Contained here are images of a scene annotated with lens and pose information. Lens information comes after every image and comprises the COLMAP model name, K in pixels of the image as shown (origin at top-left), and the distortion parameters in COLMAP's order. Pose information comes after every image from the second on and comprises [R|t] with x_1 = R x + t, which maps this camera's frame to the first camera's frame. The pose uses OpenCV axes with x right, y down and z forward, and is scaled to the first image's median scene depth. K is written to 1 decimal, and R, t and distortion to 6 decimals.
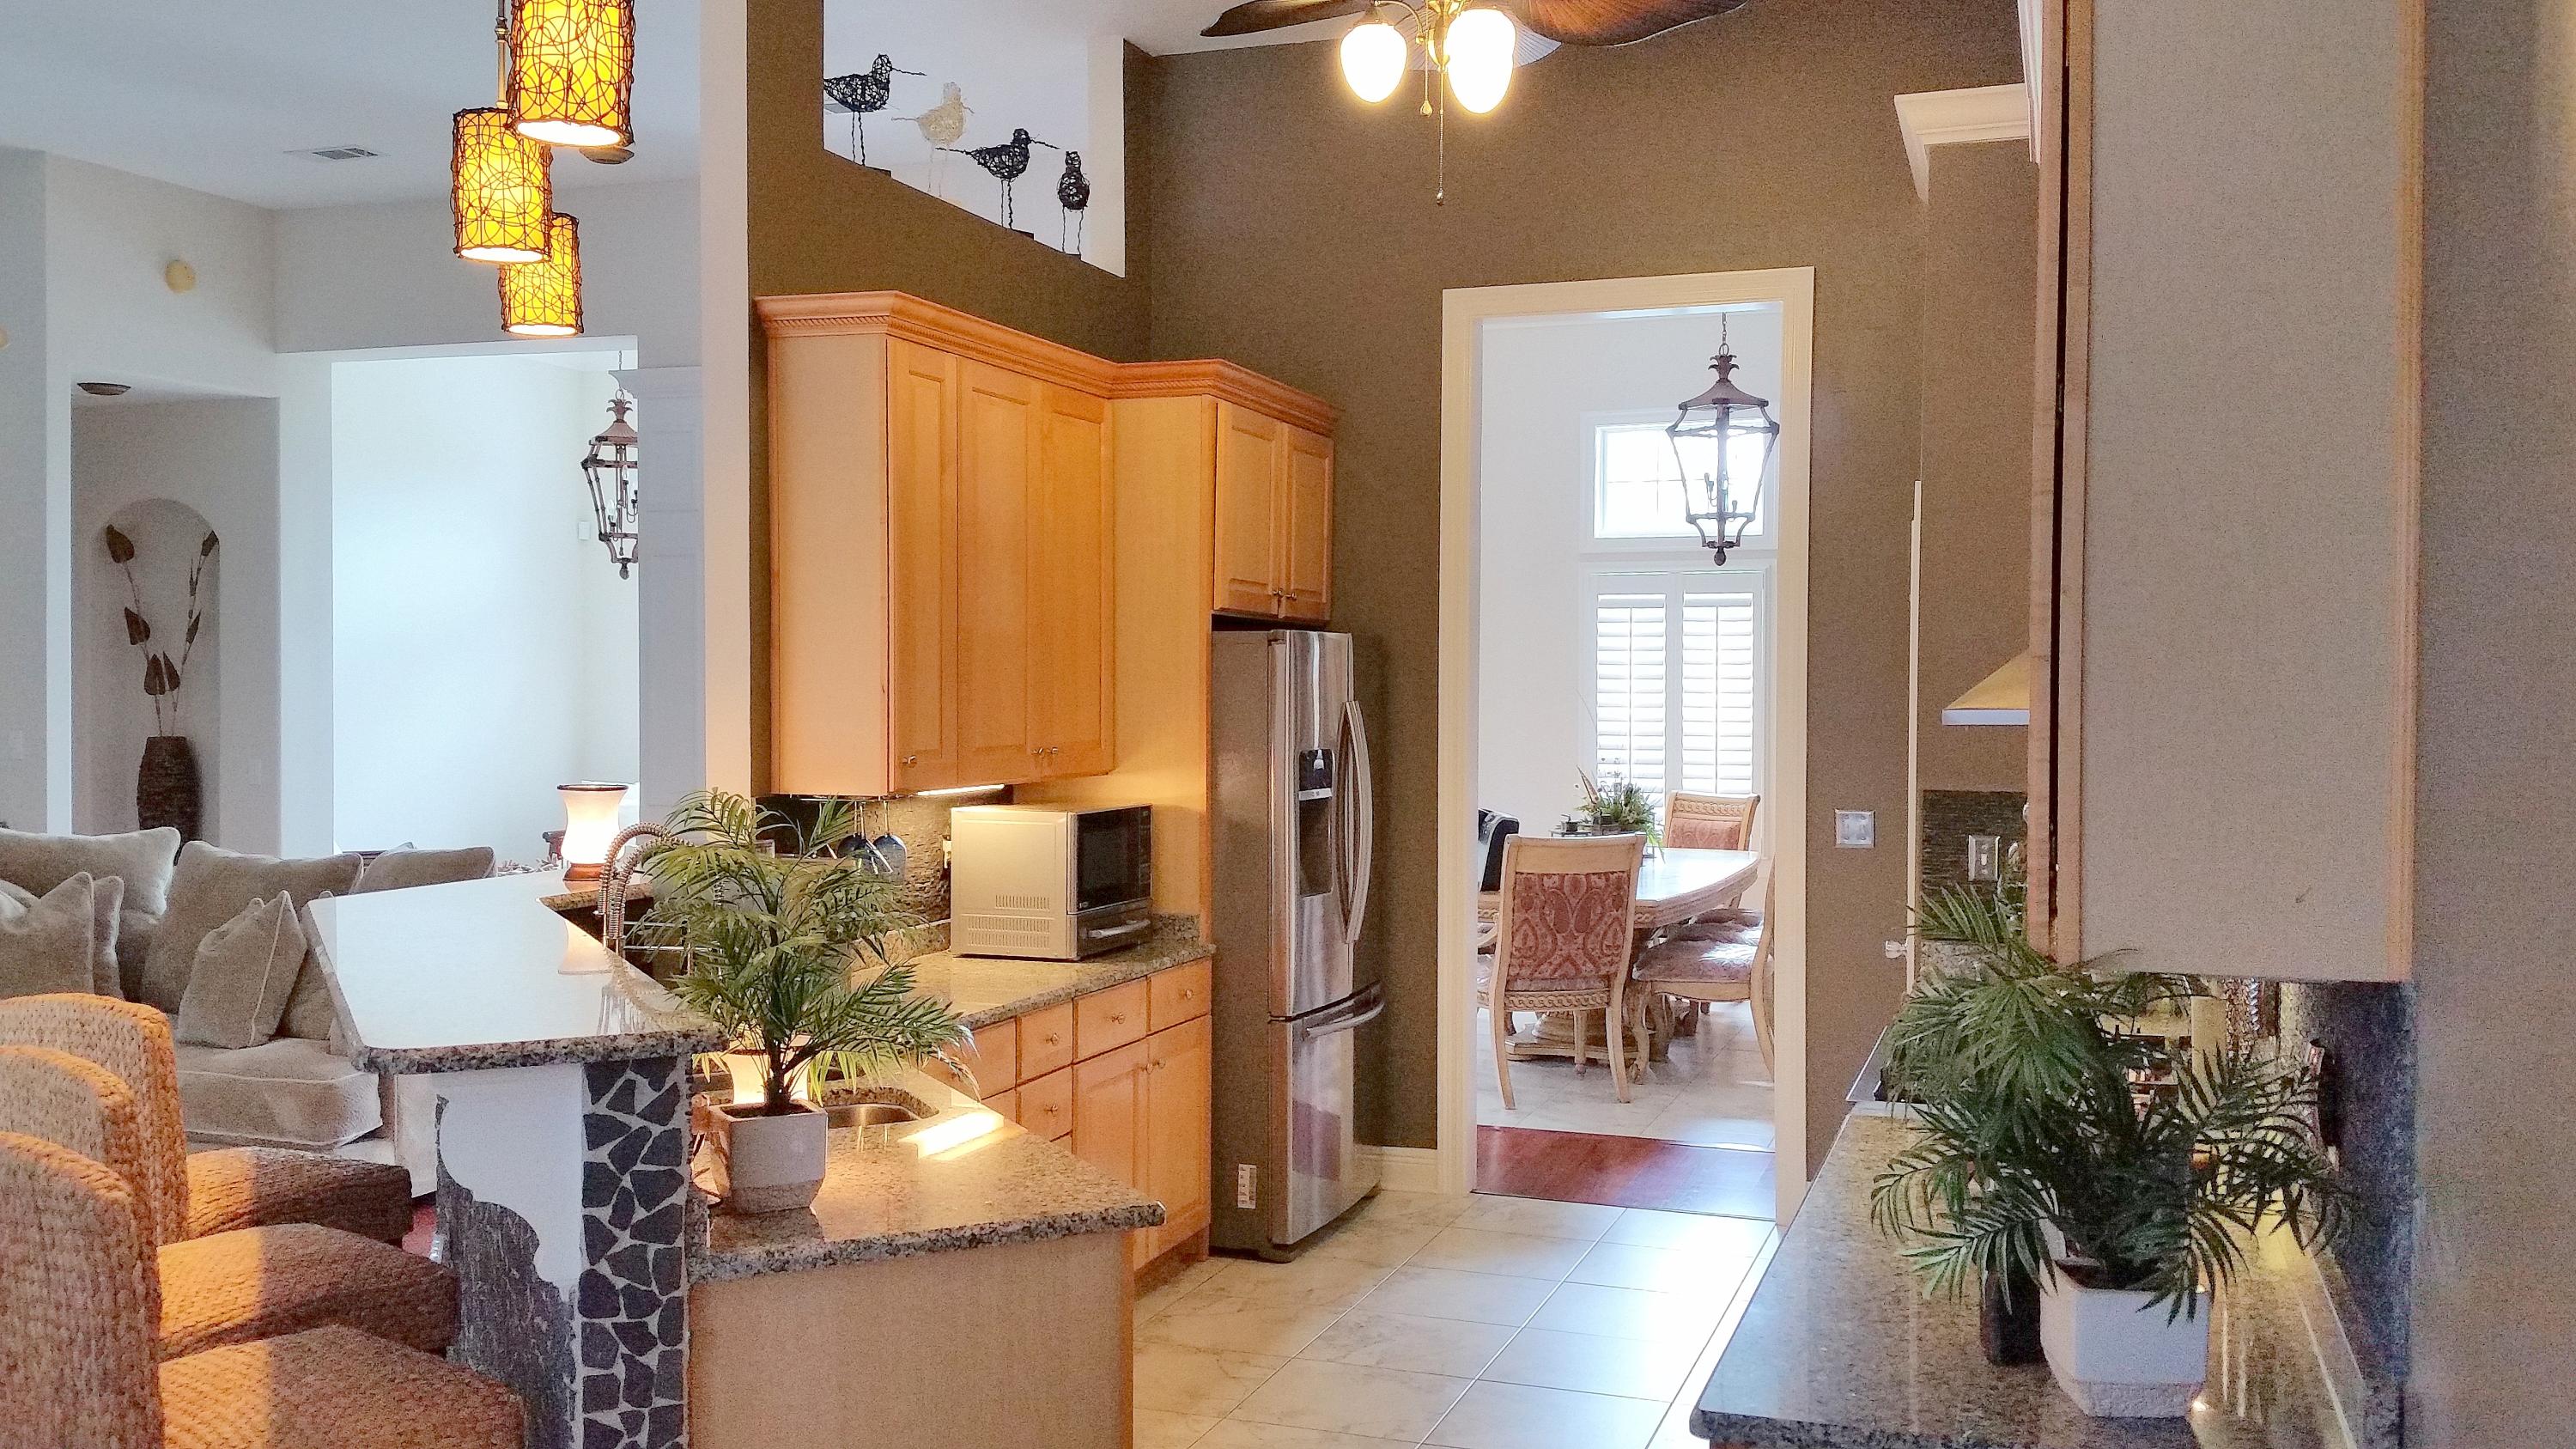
lens RADIAL K [[2295.9, 0, 1292.5], [0, 2295.9, 716.7], [0, 0, 1]] dist [0.090388, -0.170506]
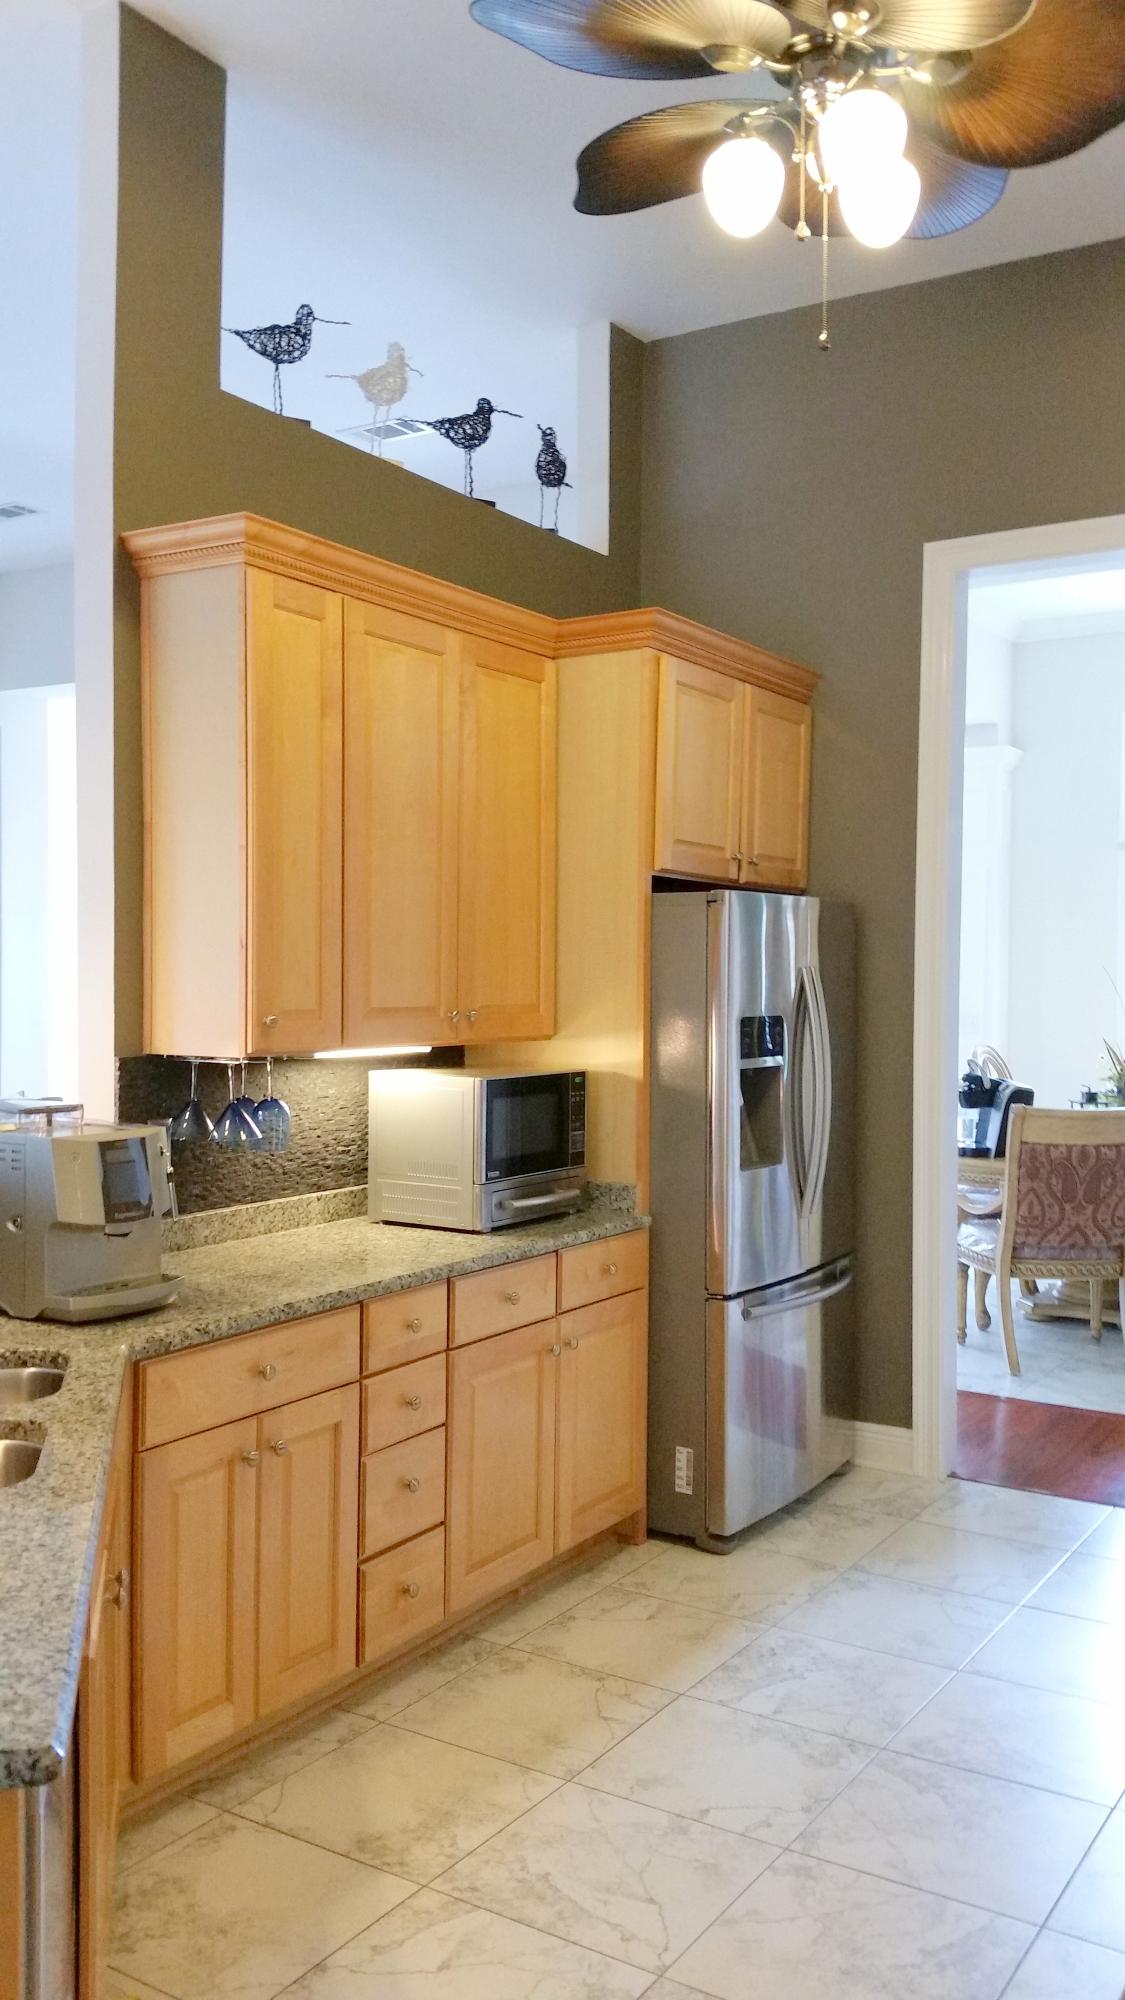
lens RADIAL K [[1657.7, 0, 572.8], [0, 1657.7, 1001.1], [0, 0, 1]] dist [0.117214, -0.242835]
pose [[0.975076, 0.005790, -0.221796, 0.089723], [-0.006082, 0.999981, -0.000637, 0.009431], [0.221789, 0.001970, 0.975093, 0.315618]]
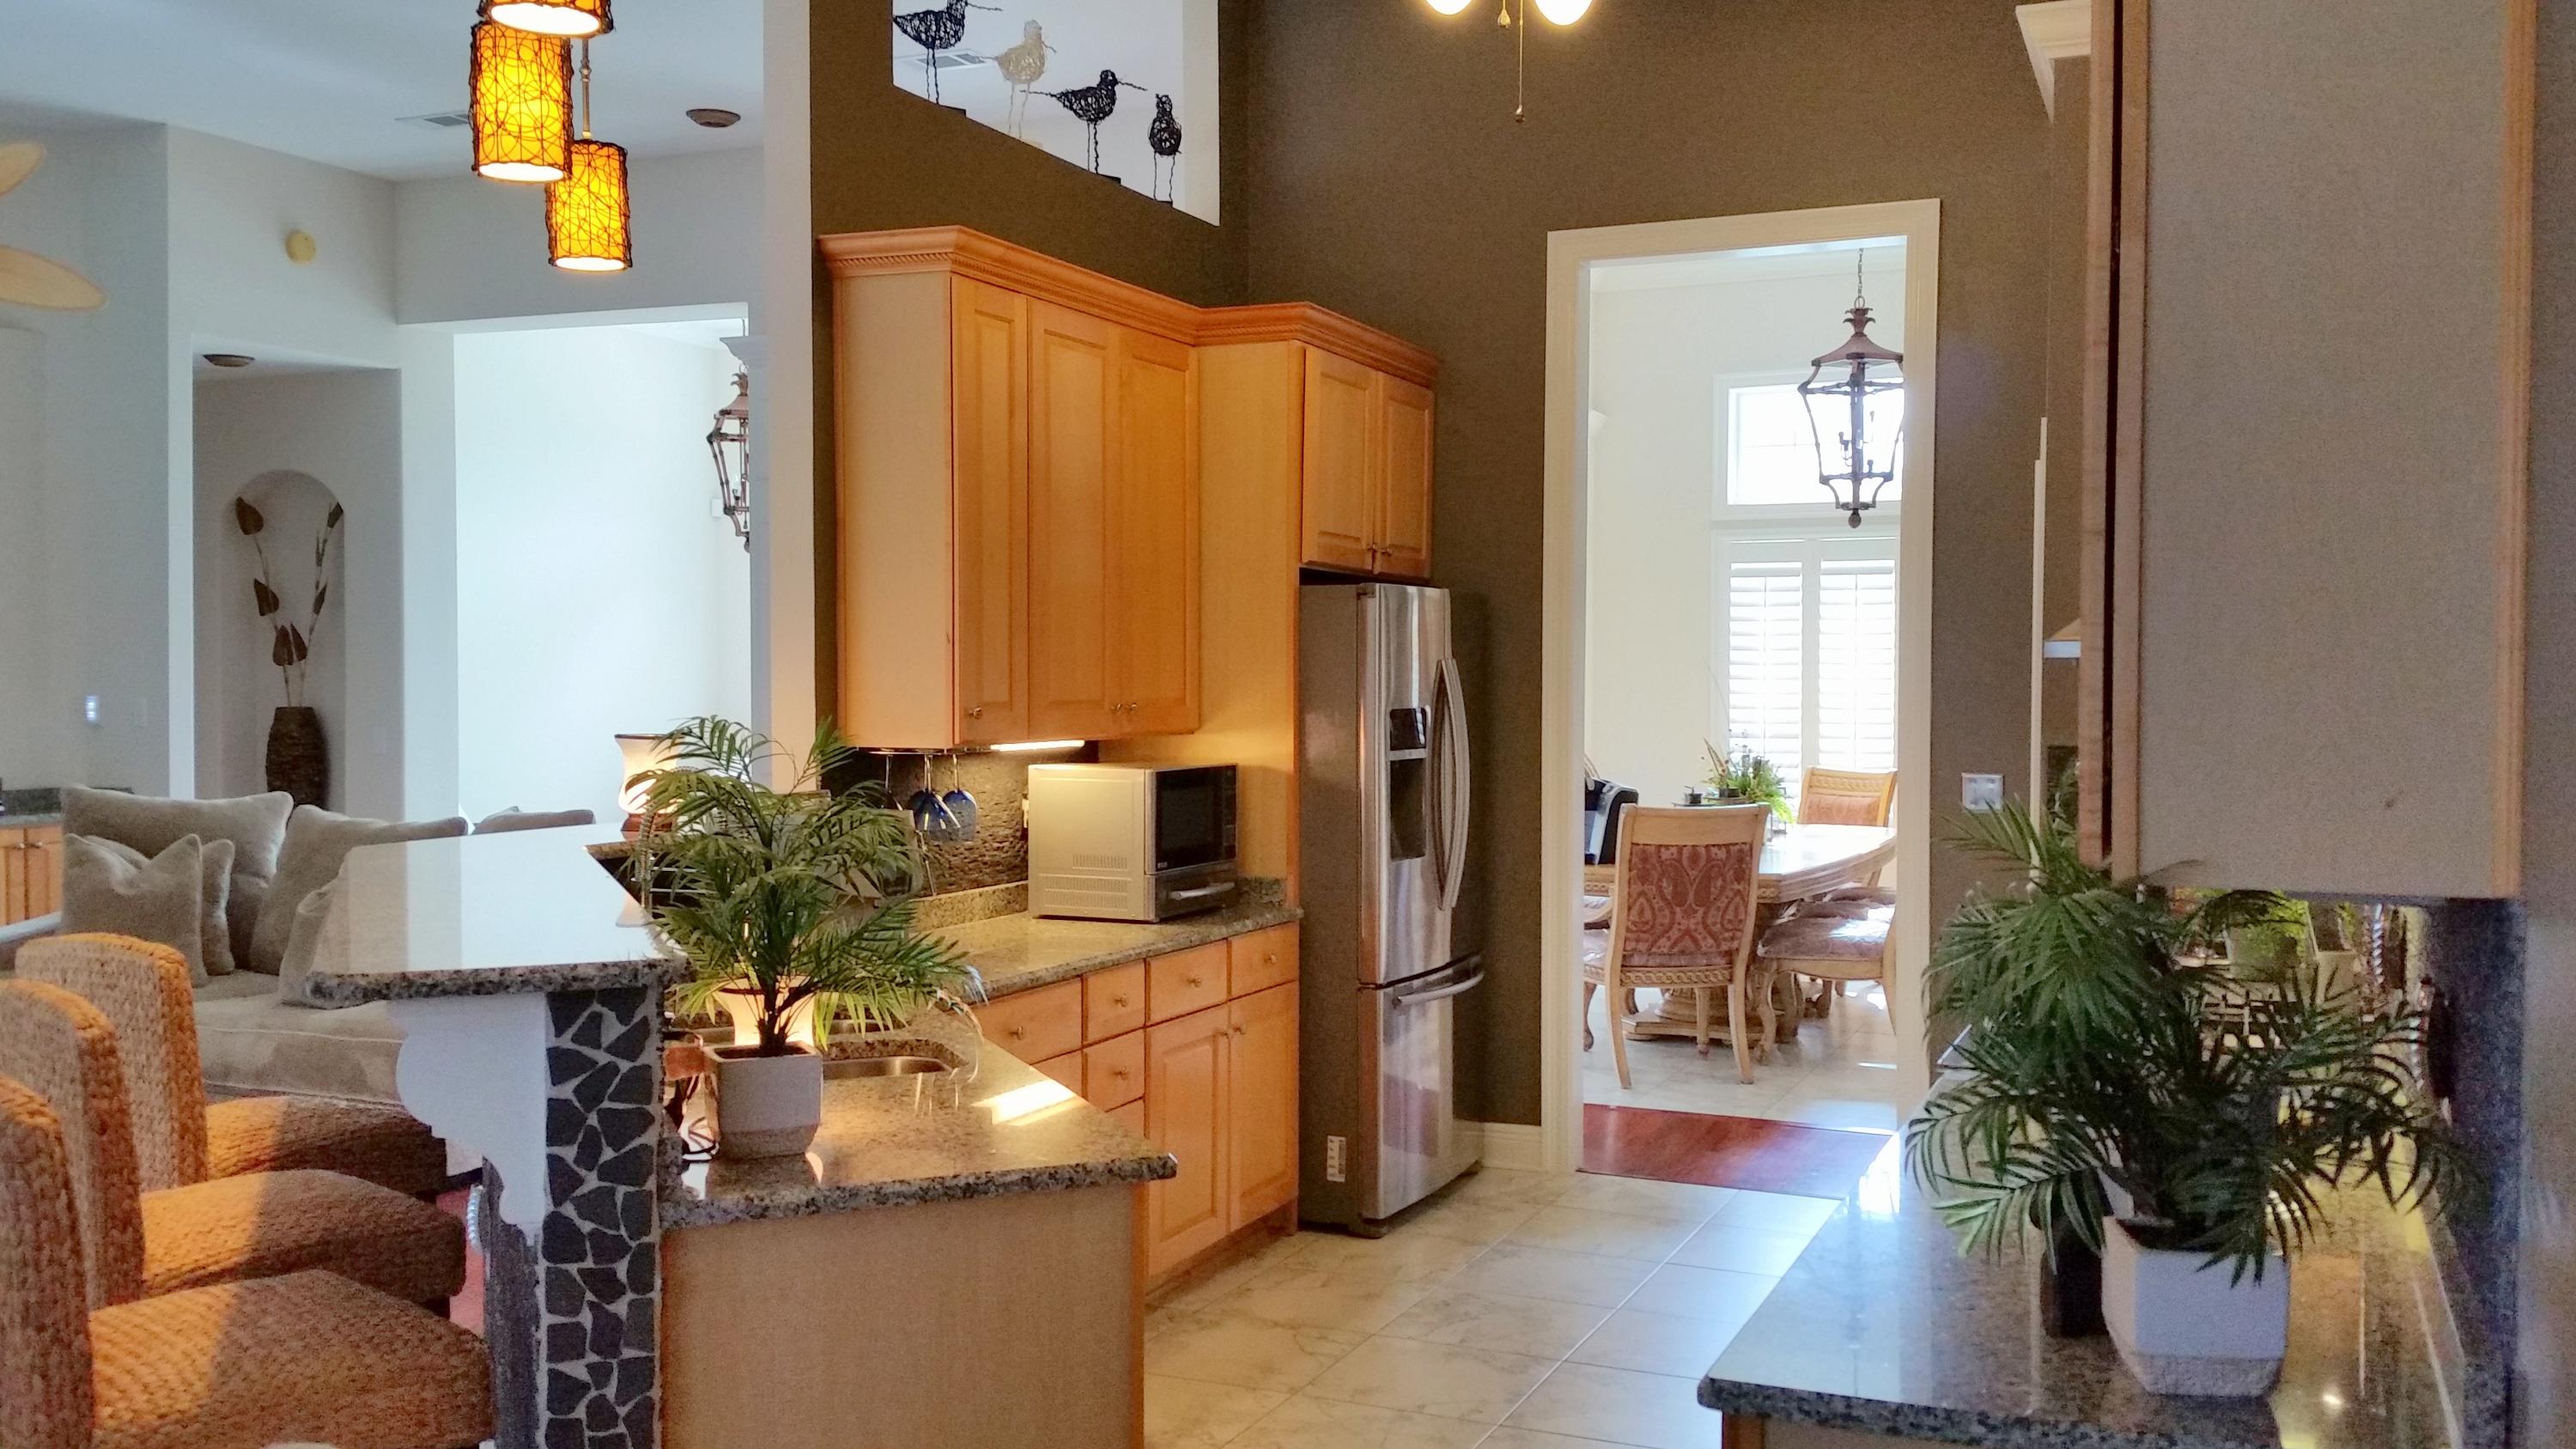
lens RADIAL K [[2295.9, 0, 1291.9], [0, 2295.9, 725.3], [0, 0, 1]] dist [0.090388, -0.170506]
pose [[0.997559, 0.000621, -0.069821, 0.029597], [-0.000134, 0.999976, 0.006971, 0.015320], [0.069823, -0.006944, 0.997535, 0.036135]]
